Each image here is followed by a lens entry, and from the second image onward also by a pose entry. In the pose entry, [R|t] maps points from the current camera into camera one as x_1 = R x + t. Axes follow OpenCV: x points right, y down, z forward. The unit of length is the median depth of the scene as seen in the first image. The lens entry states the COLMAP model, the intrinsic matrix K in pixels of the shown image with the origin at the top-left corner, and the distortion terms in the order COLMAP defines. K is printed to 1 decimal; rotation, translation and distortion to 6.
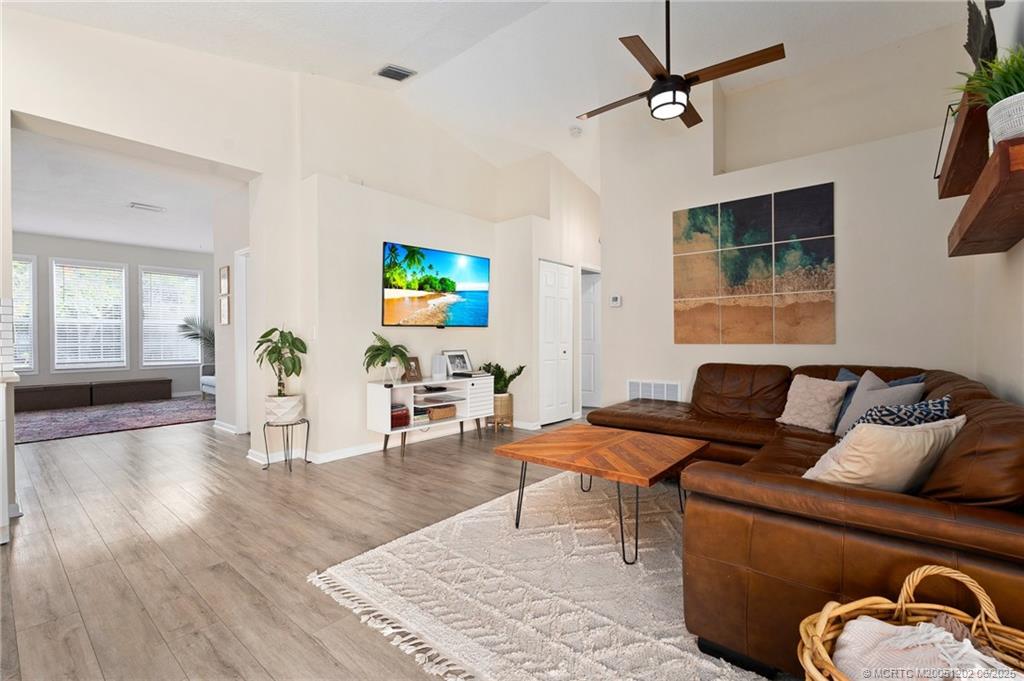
lens RADIAL K [[454.2, 0, 512.0], [0, 454.2, 340.5], [0, 0, 1]] dist [-0.004788, -0.000118]
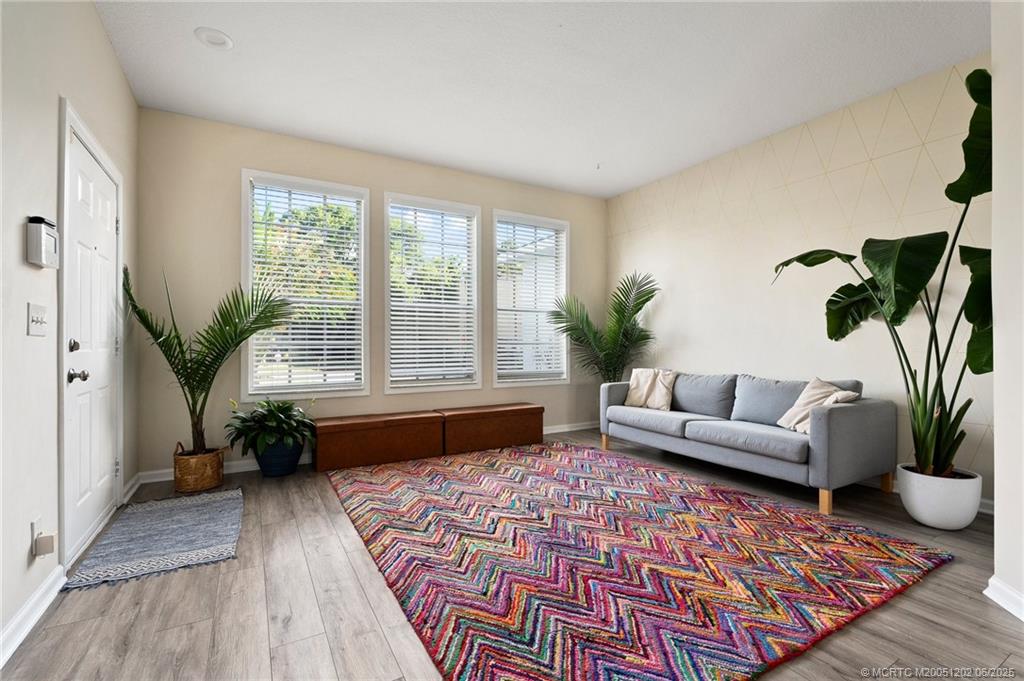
lens RADIAL K [[454.2, 0, 512.0], [0, 454.2, 340.5], [0, 0, 1]] dist [-0.004788, -0.000118]
pose [[0.941113, 0.003957, -0.338068, -0.691454], [-0.006925, 0.999947, -0.007573, 0.008918], [0.338020, 0.009469, 0.941091, 0.523916]]
